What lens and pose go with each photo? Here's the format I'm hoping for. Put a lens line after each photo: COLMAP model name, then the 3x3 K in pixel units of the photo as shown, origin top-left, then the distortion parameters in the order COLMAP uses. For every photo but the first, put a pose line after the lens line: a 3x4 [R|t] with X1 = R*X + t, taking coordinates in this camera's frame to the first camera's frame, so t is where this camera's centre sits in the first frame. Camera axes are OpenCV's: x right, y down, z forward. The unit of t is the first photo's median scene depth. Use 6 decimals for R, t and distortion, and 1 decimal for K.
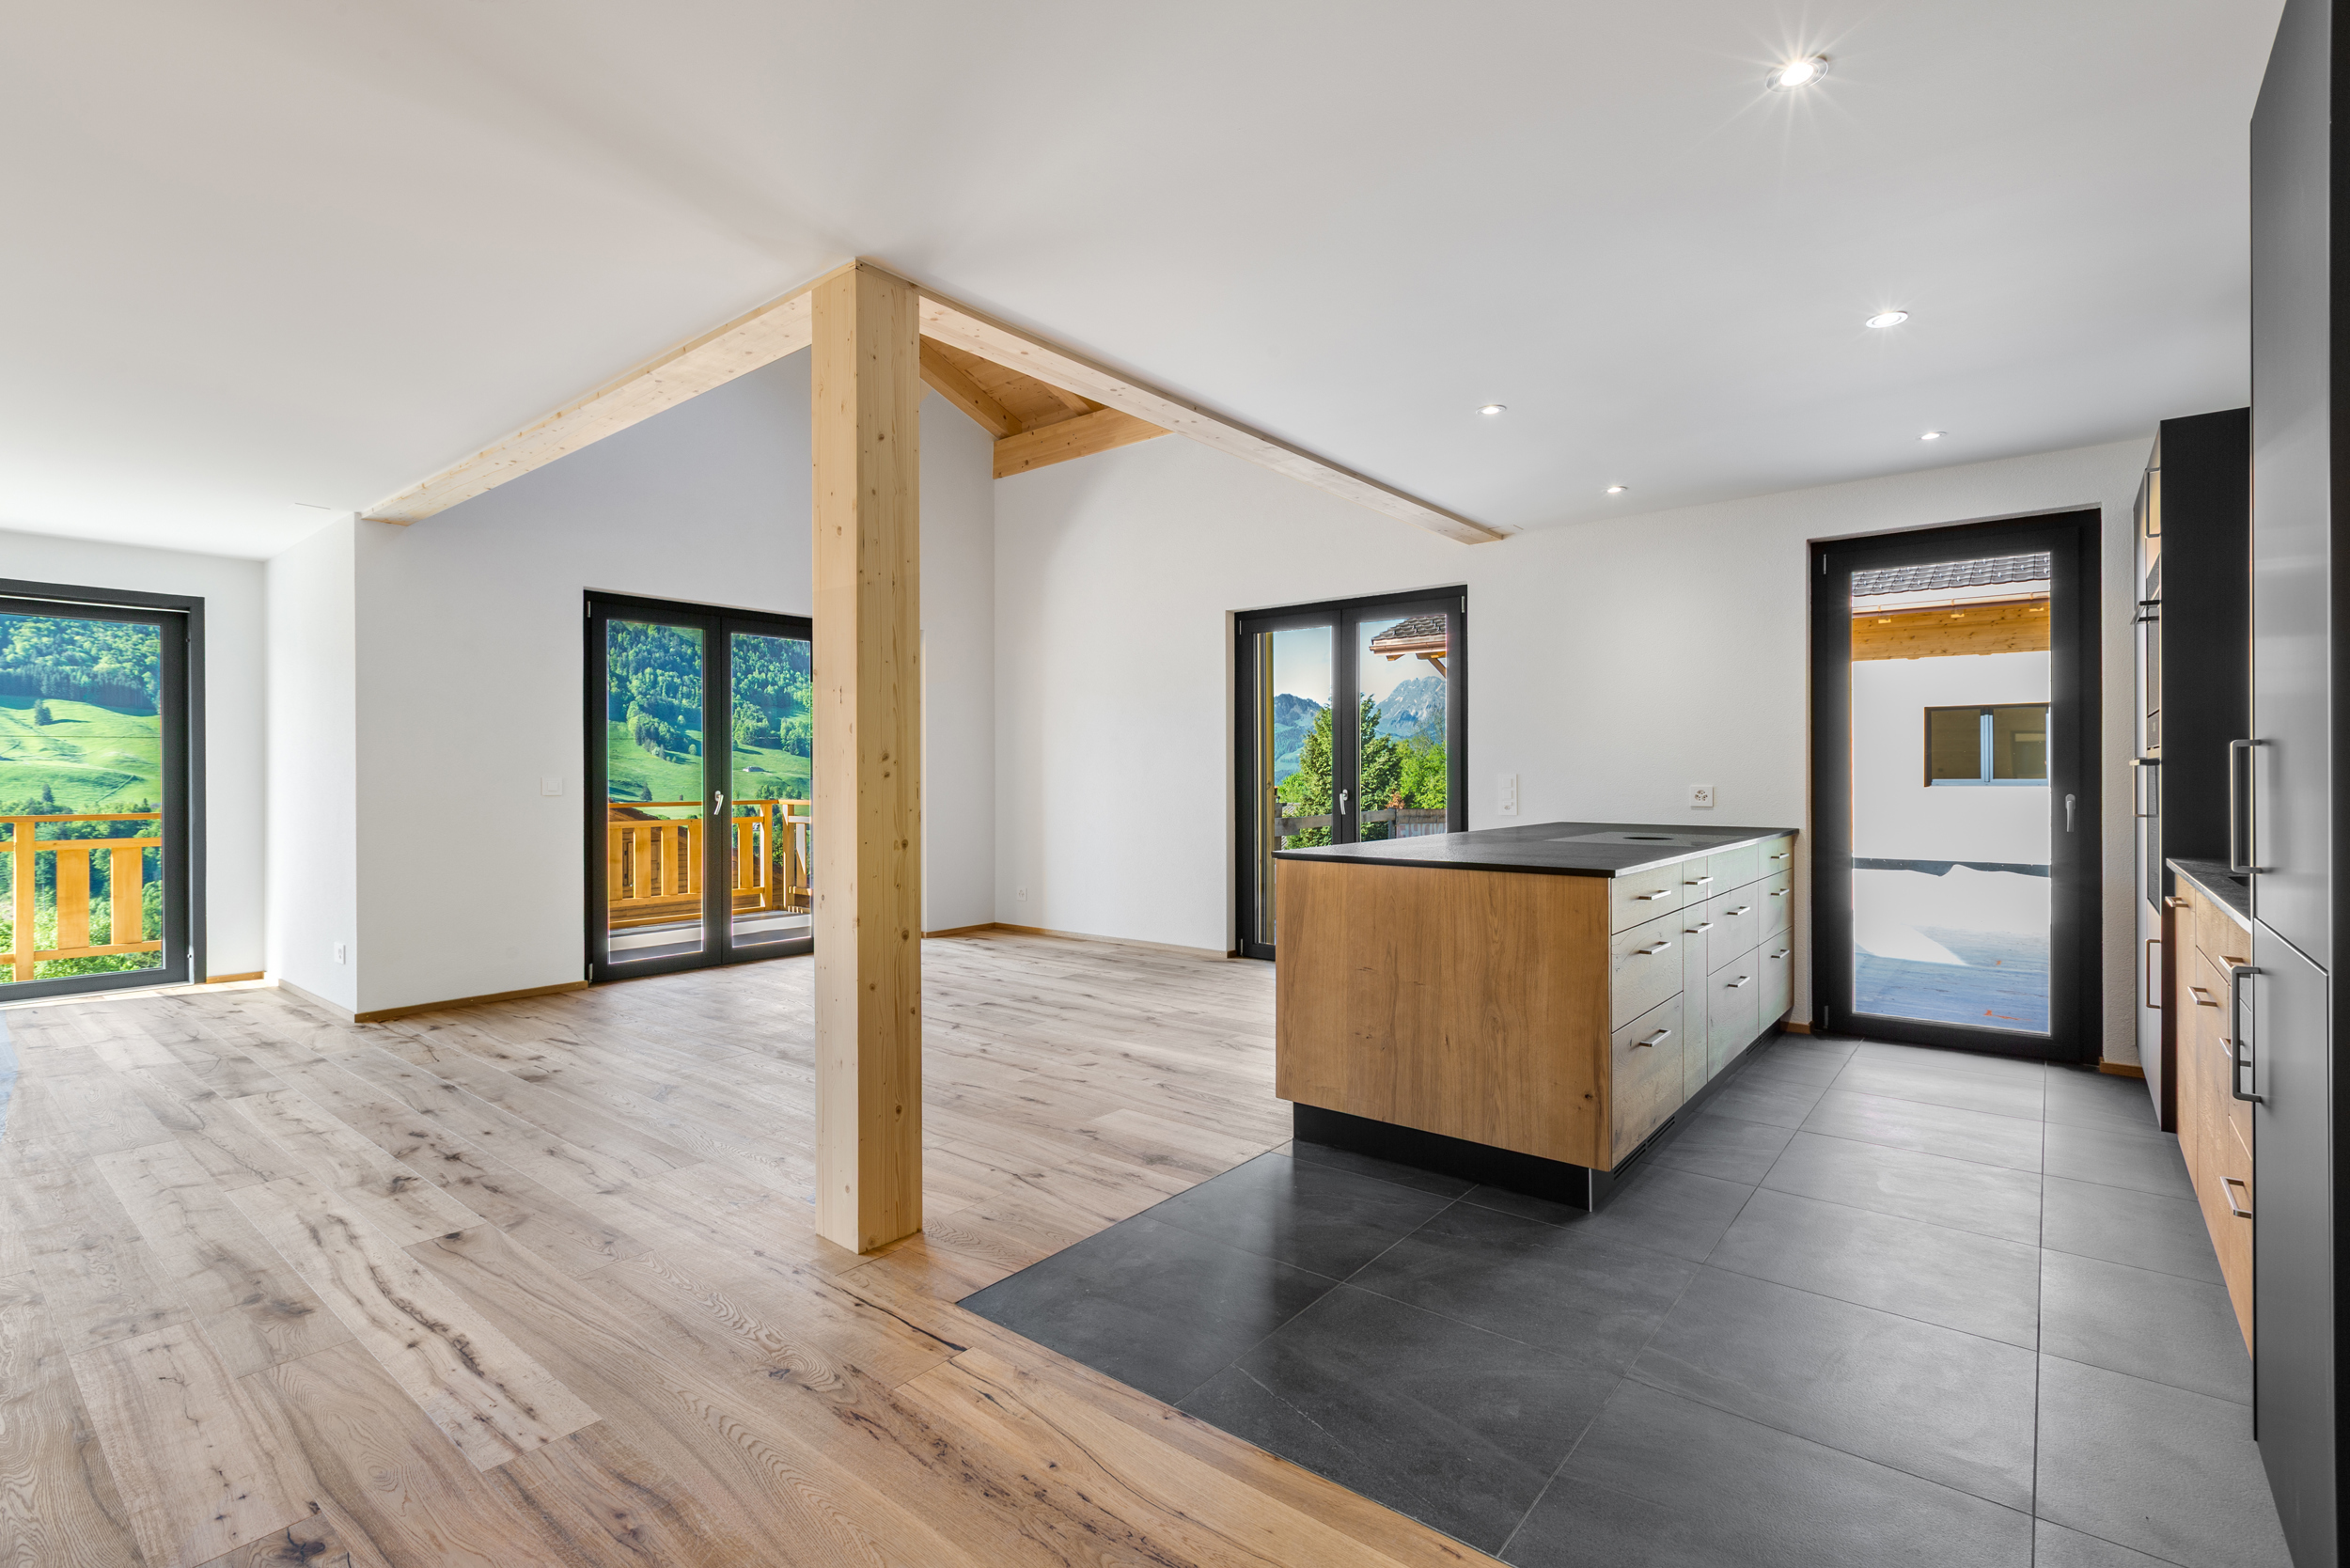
lens RADIAL K [[1070.6, 0, 1150.2], [0, 1070.6, 791.3], [0, 0, 1]] dist [-0.000138, -0.000396]
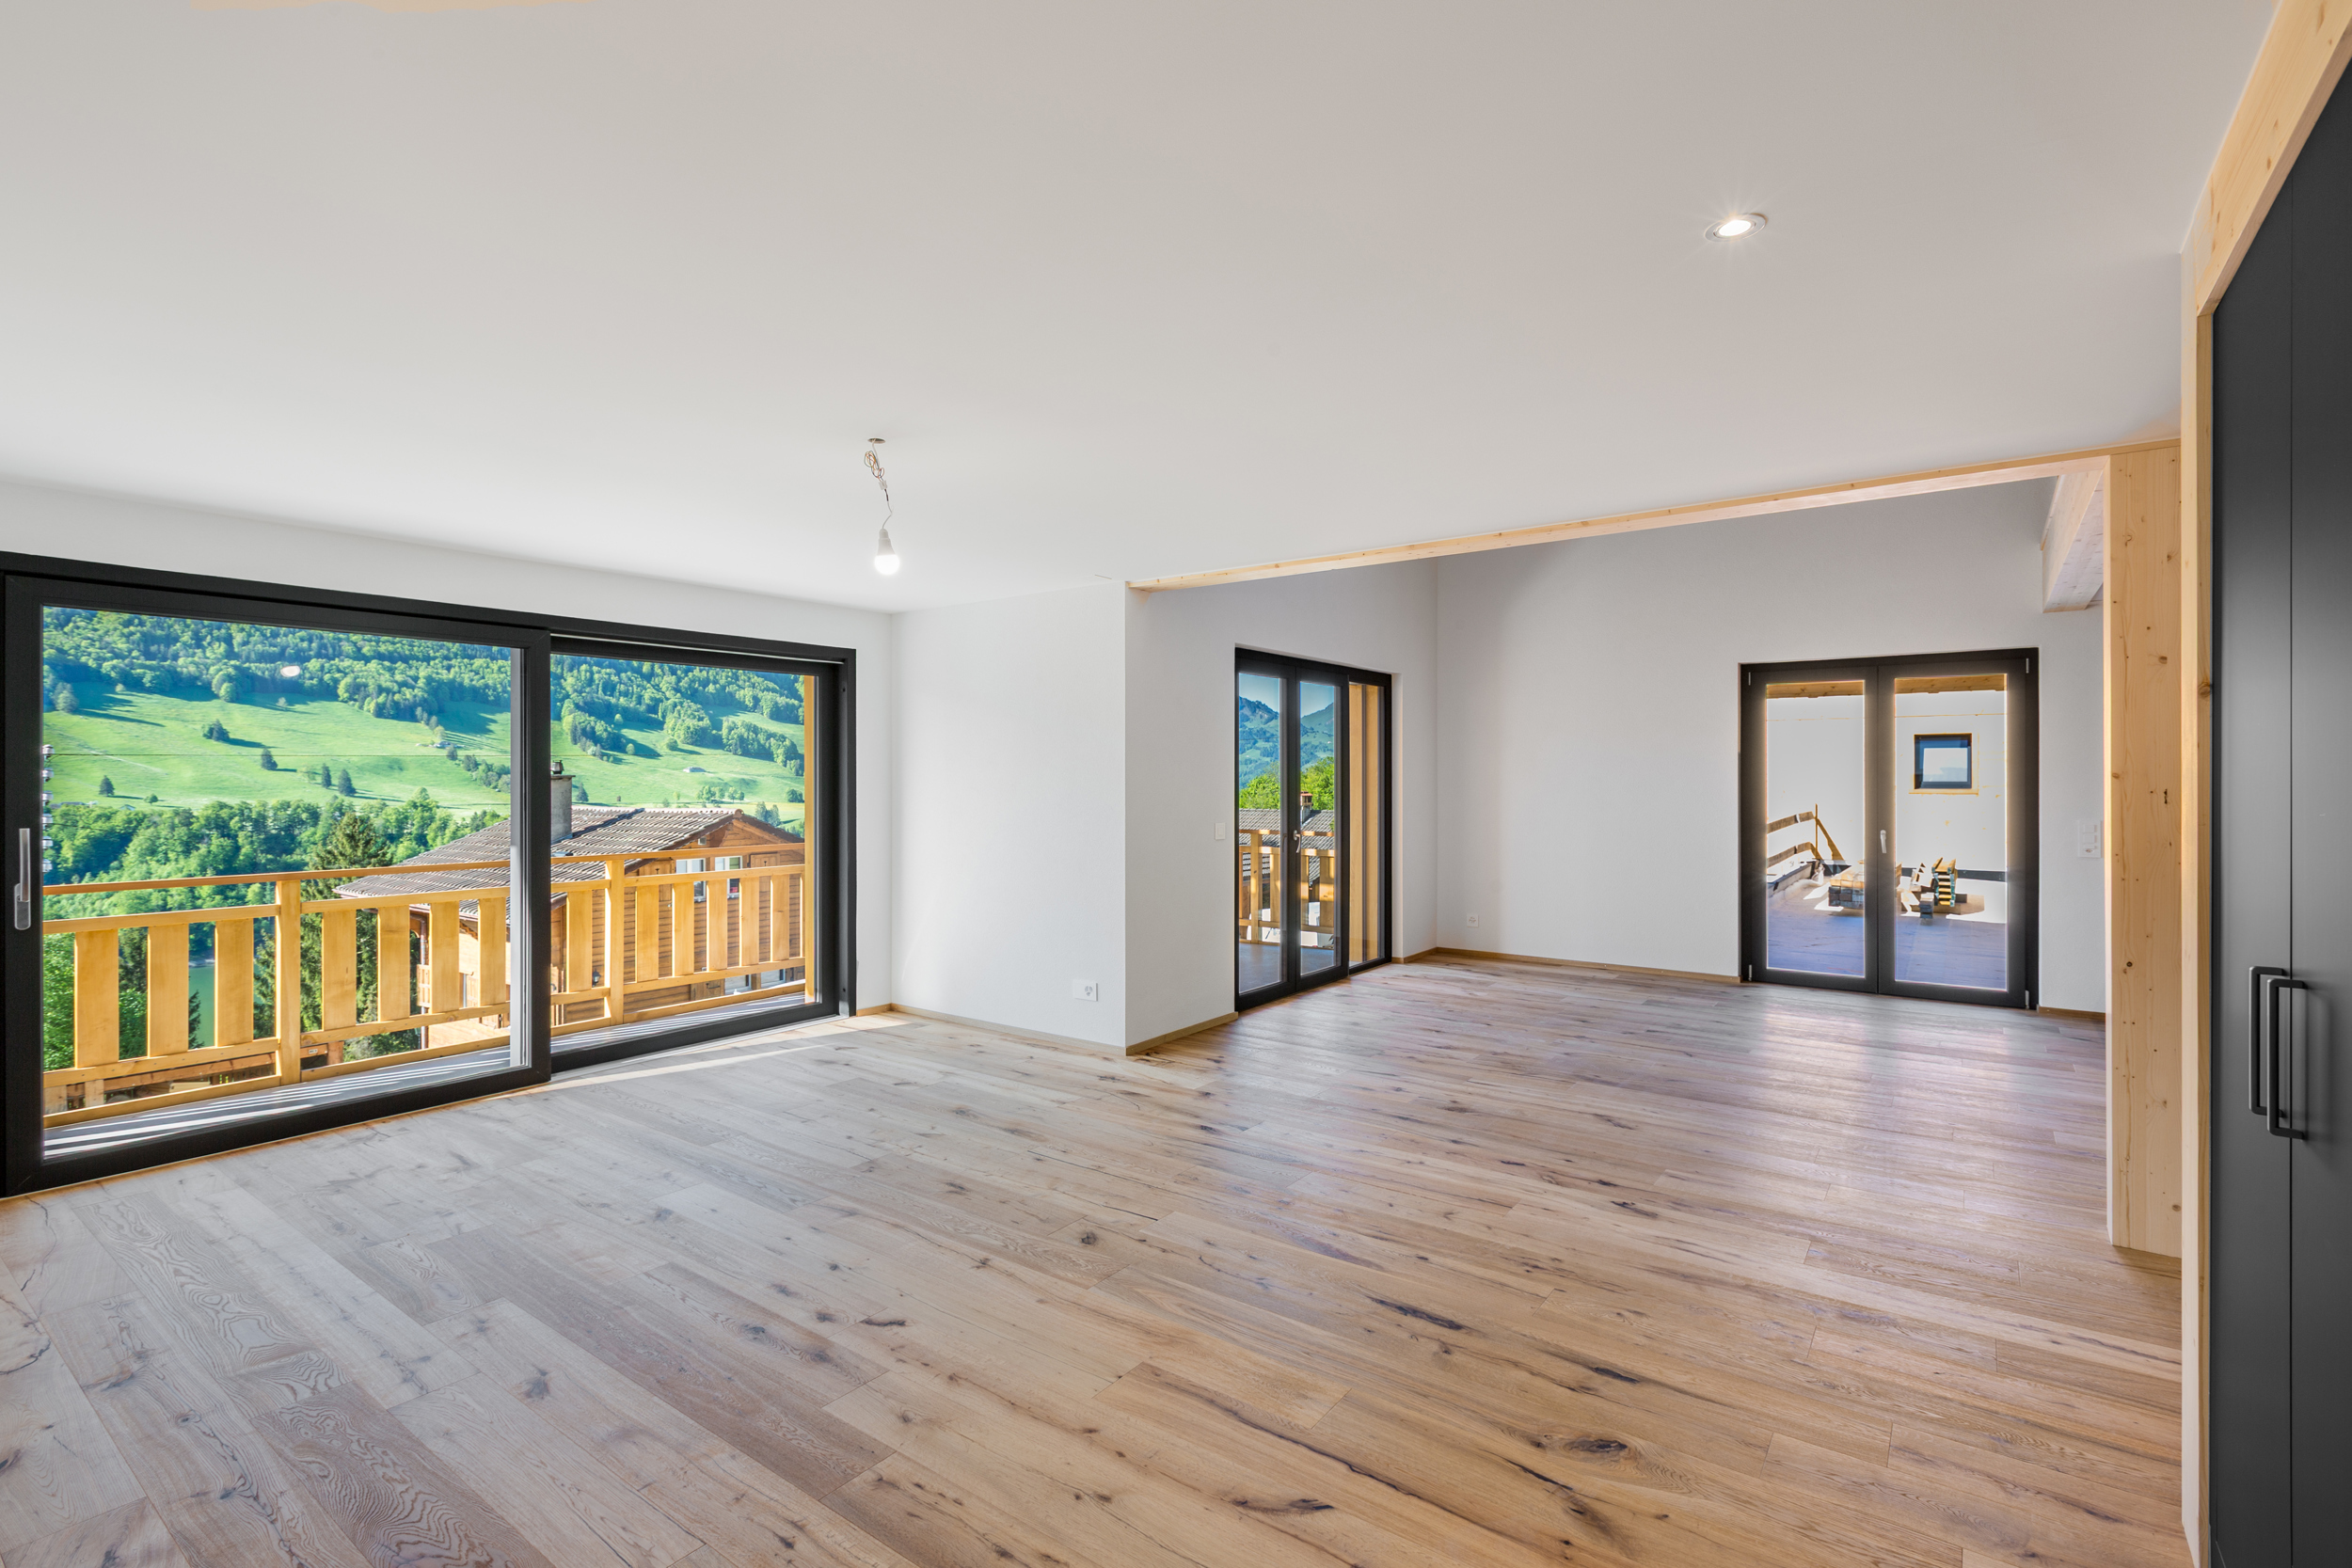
lens RADIAL K [[1073.6, 0, 1157.6], [0, 1073.6, 771.0], [0, 0, 1]] dist [0.003806, -0.000121]
pose [[0.998690, 0.002796, 0.051094, -0.764536], [-0.001743, 0.999785, -0.020644, -0.047075], [-0.051141, 0.020528, 0.998480, -0.082312]]
